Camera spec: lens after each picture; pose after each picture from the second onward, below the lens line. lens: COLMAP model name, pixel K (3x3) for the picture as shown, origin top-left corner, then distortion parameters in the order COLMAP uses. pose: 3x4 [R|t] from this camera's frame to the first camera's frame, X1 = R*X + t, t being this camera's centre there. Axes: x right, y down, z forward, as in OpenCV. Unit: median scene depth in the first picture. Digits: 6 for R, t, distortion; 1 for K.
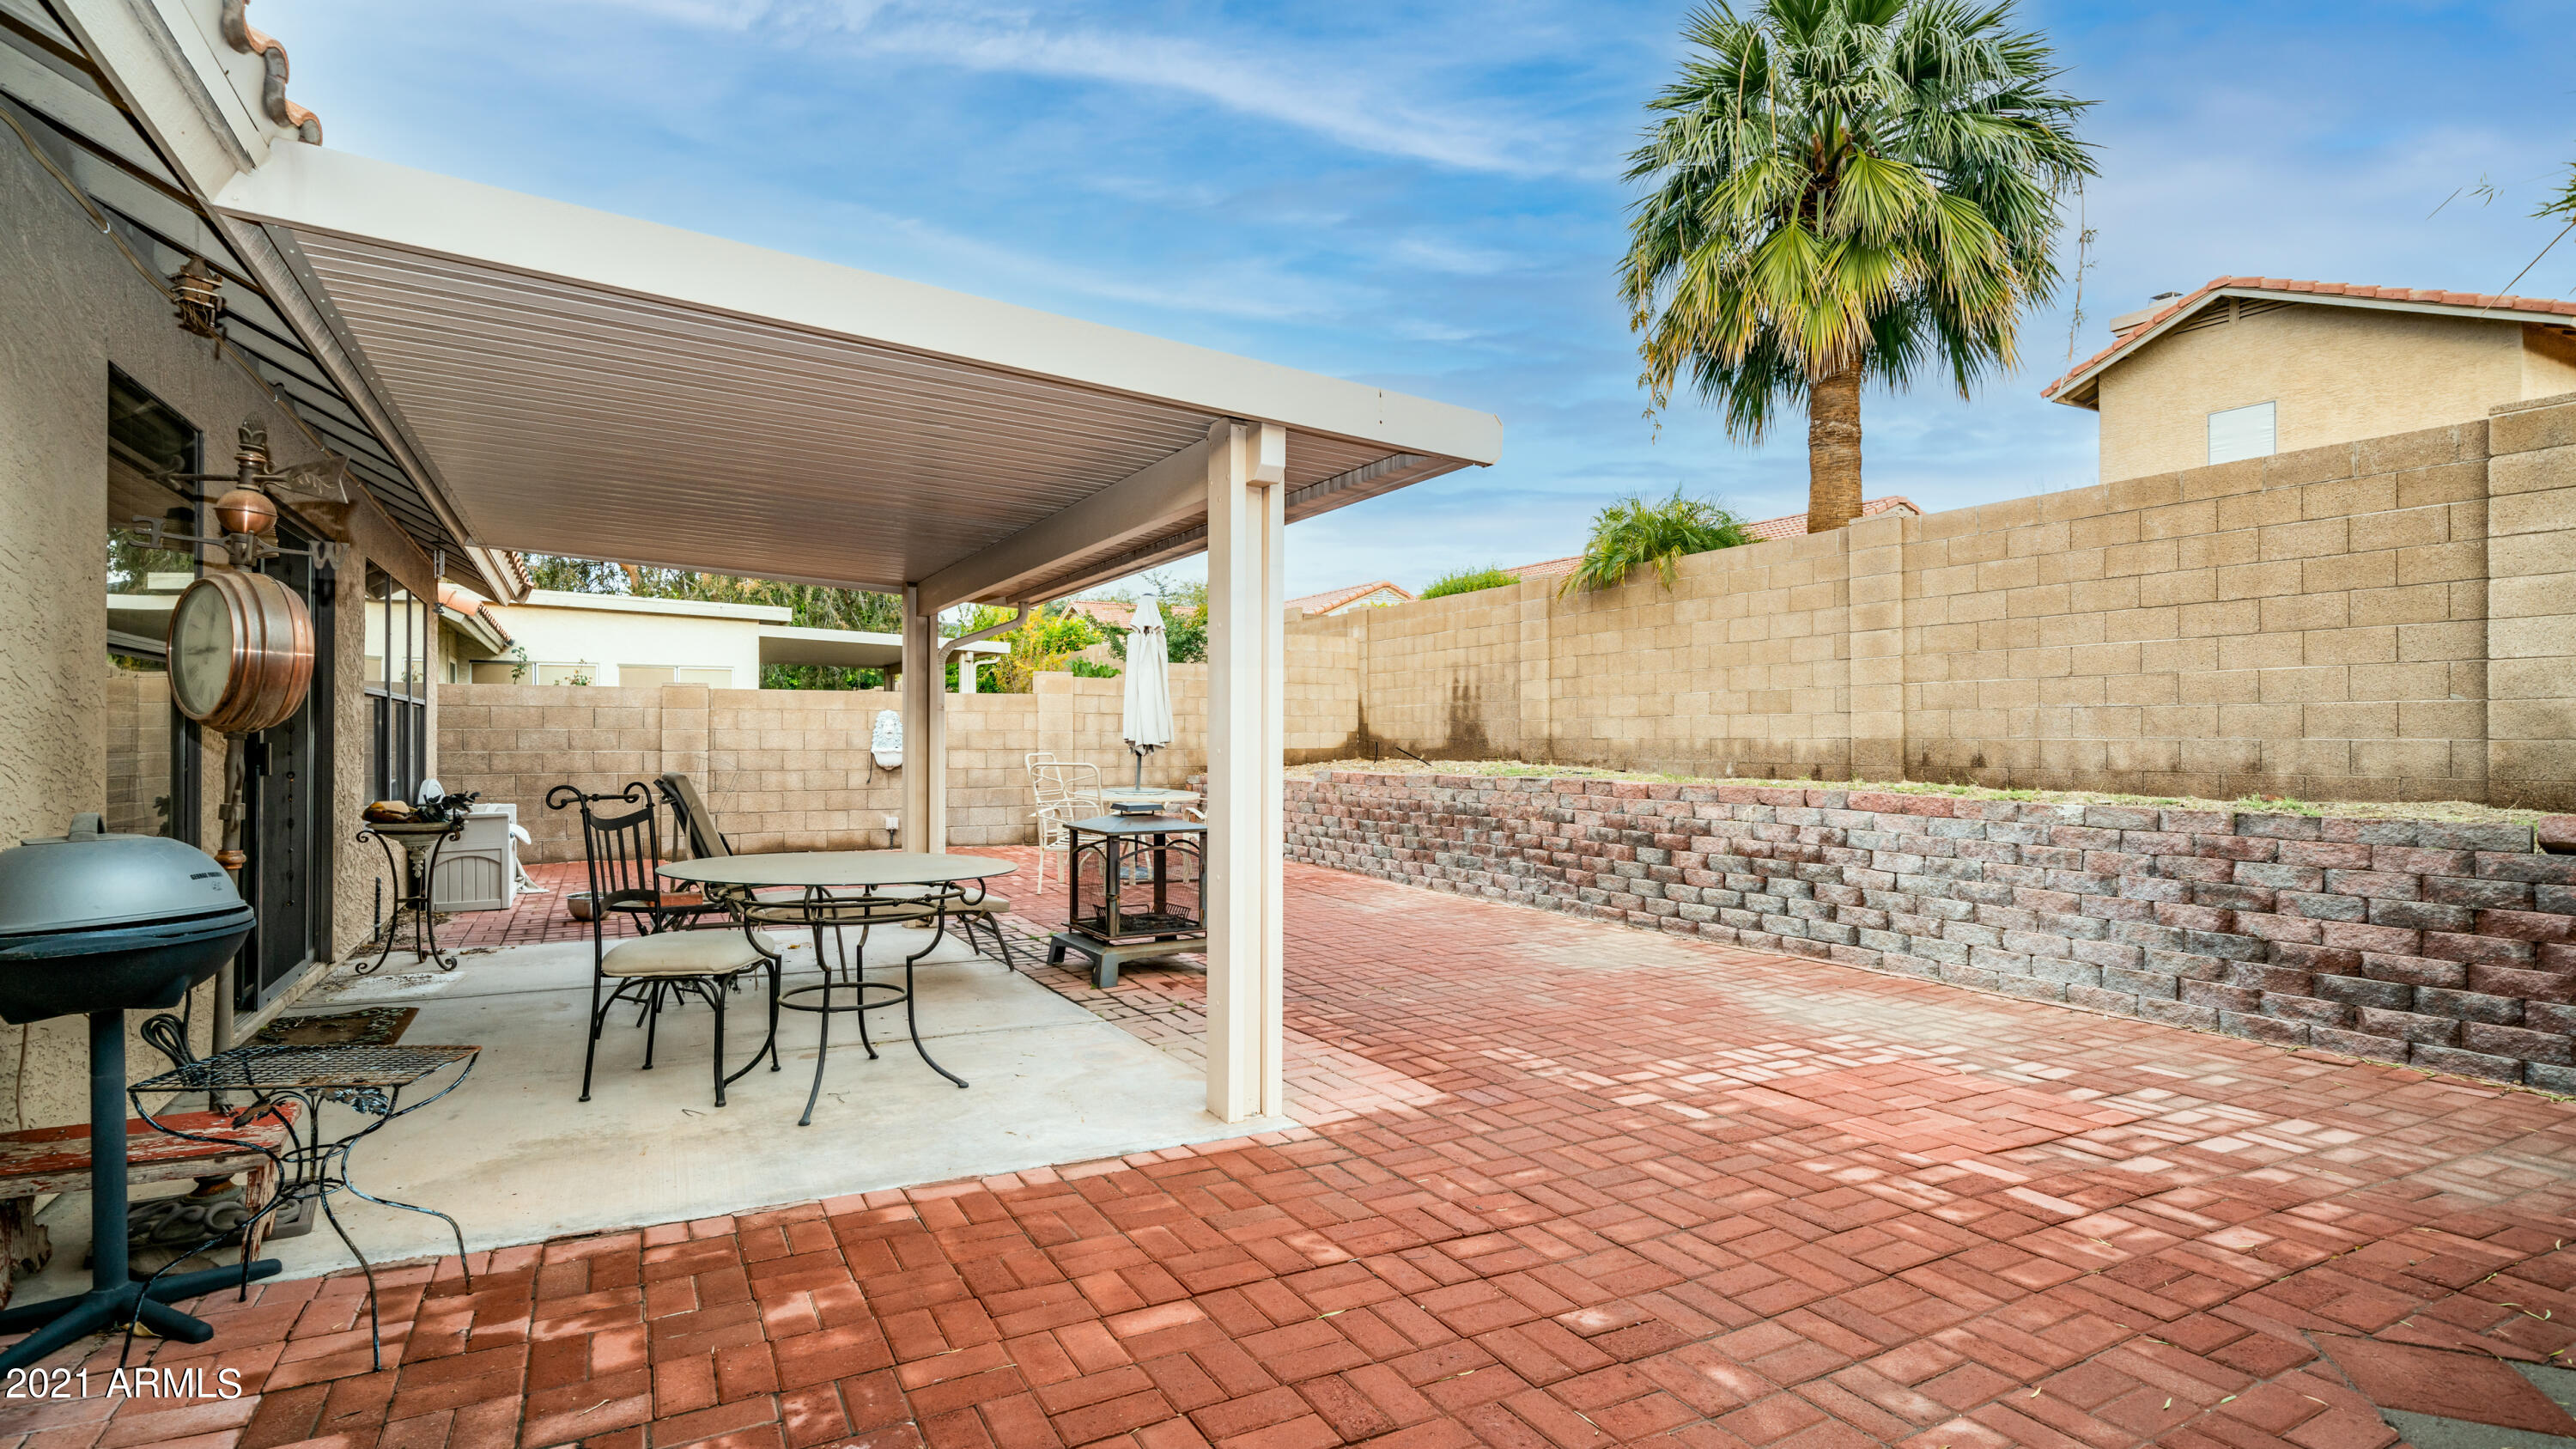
lens RADIAL K [[1221.5, 0, 1279.9], [0, 1221.5, 736.6], [0, 0, 1]] dist [0.002960, 0.001269]
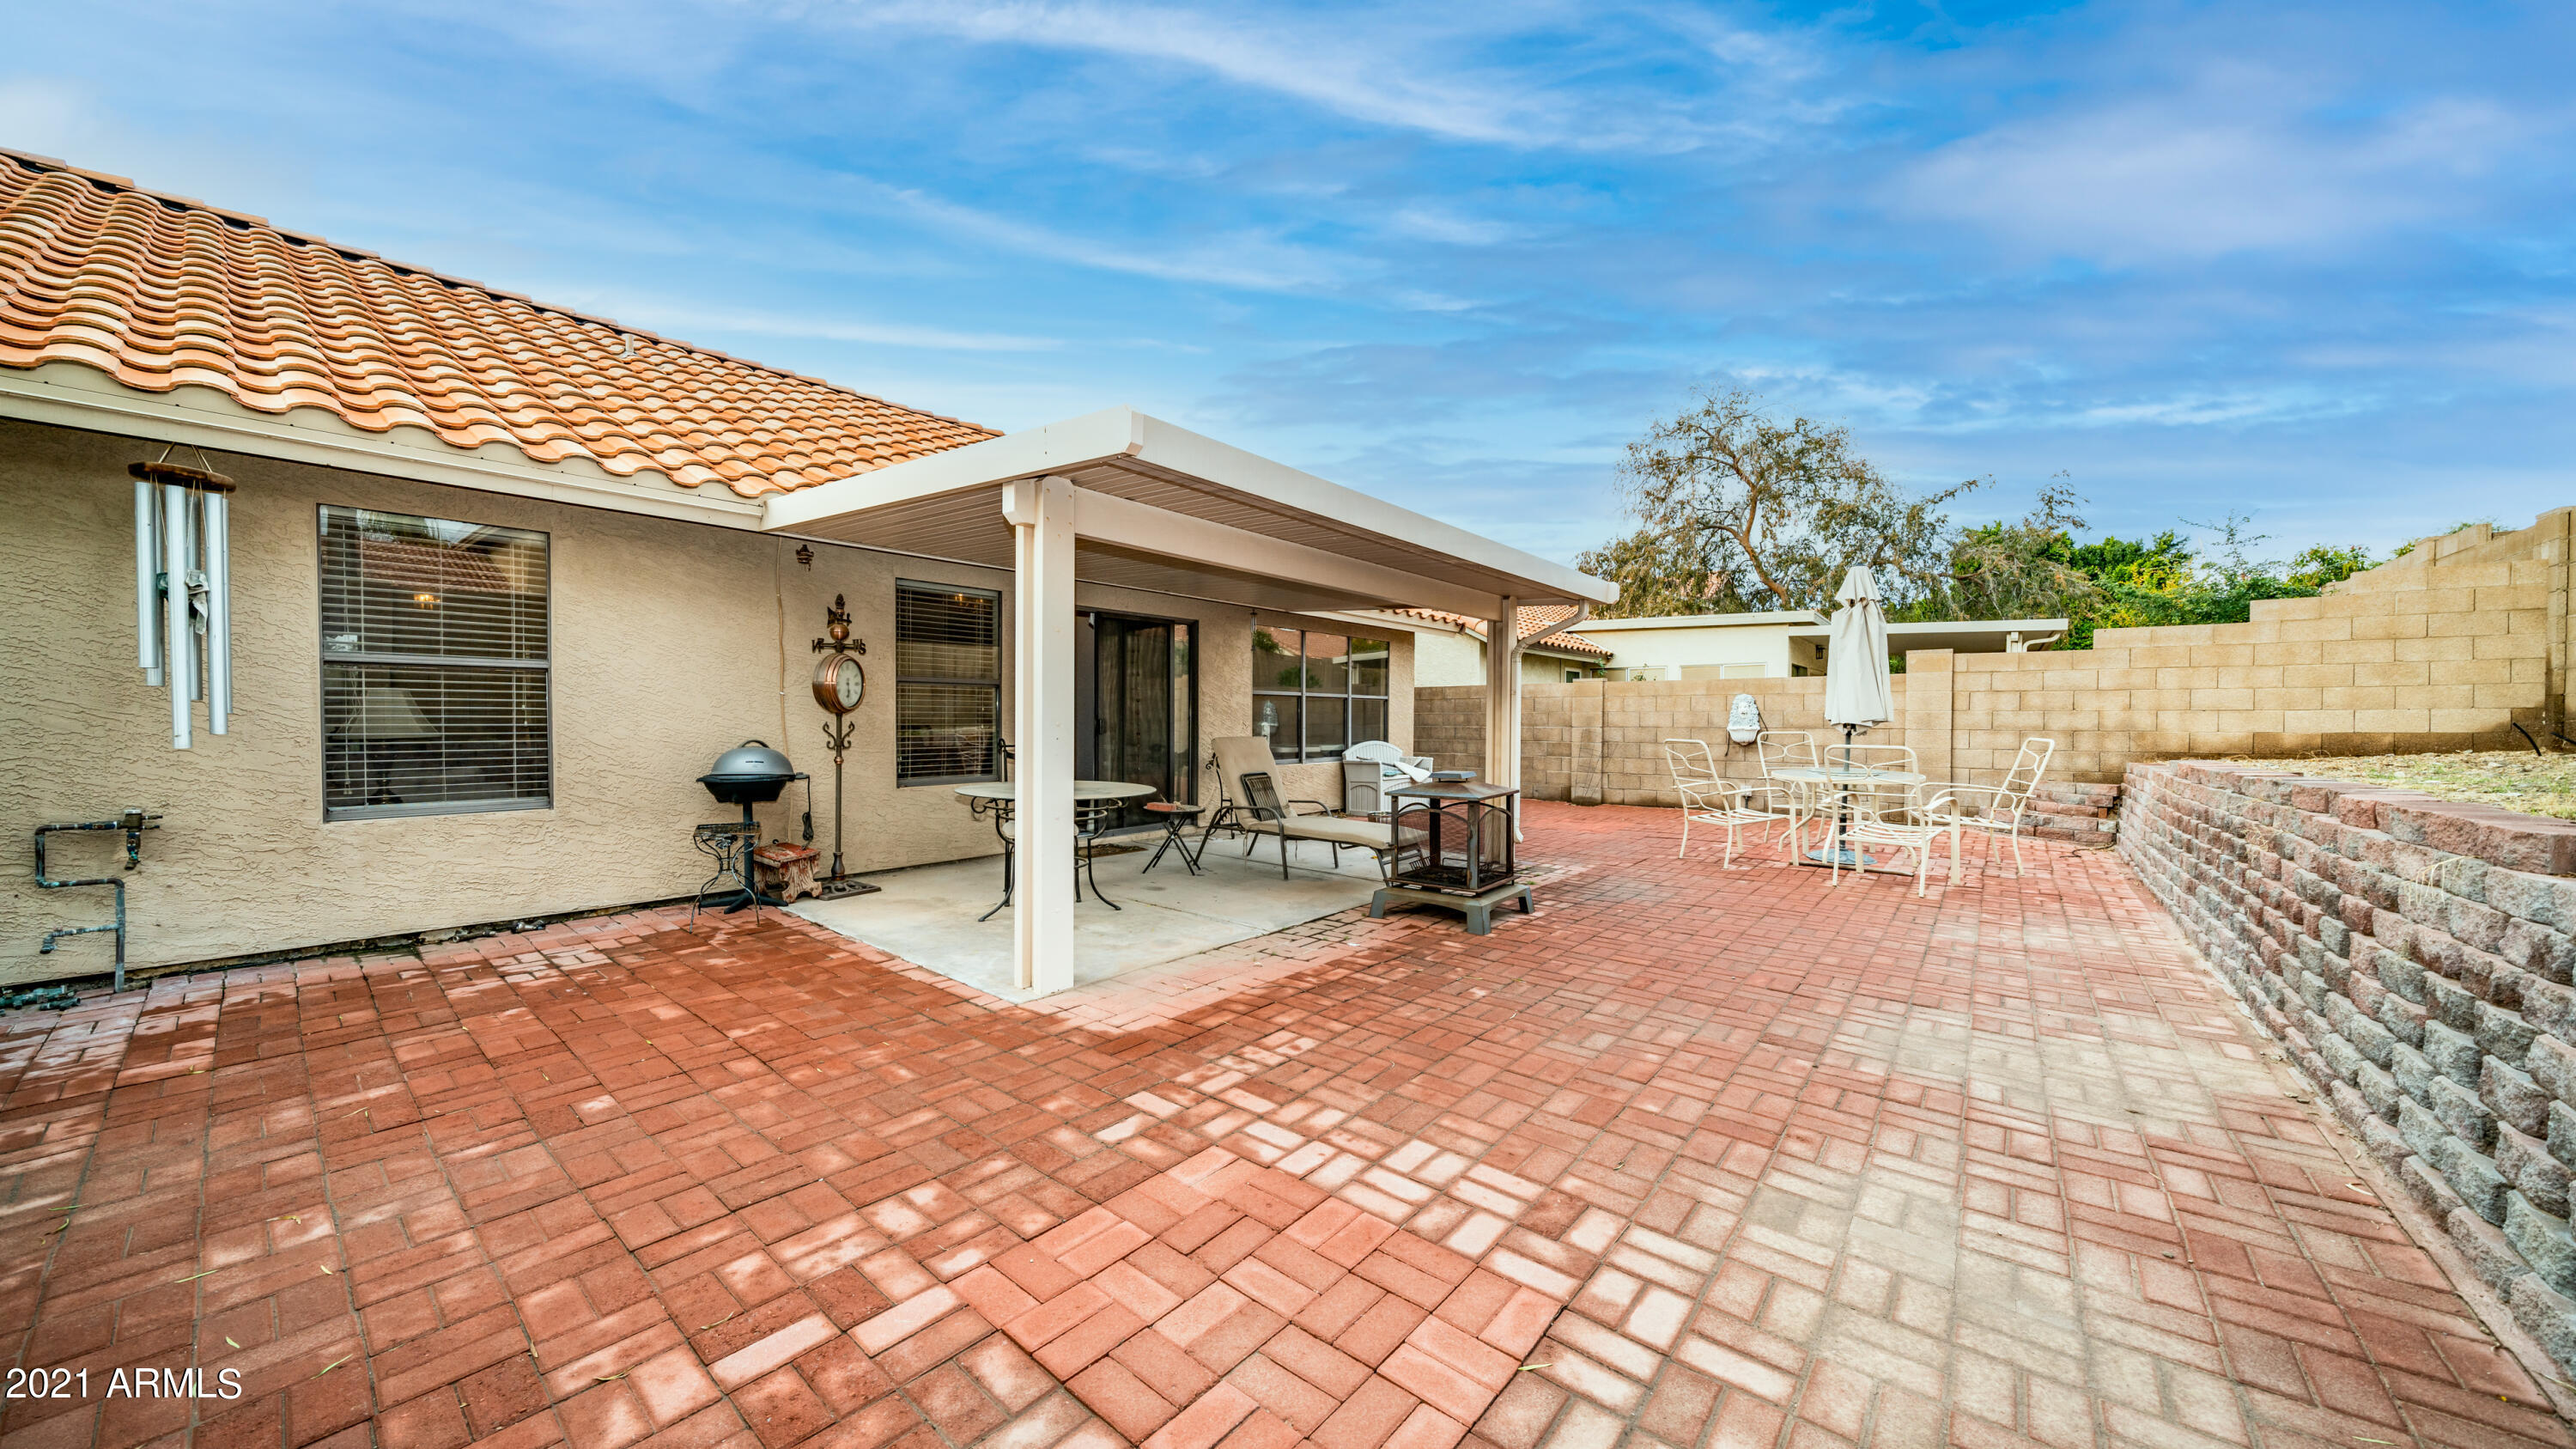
lens RADIAL K [[891.2, 0, 1286.2], [0, 891.2, 727.5], [0, 0, 1]] dist [-0.008256, -0.000346]
pose [[0.364707, 0.007392, -0.931093, 0.902173], [0.000744, 0.999966, 0.008230, 0.008961], [0.931122, -0.003694, 0.364689, 0.810102]]
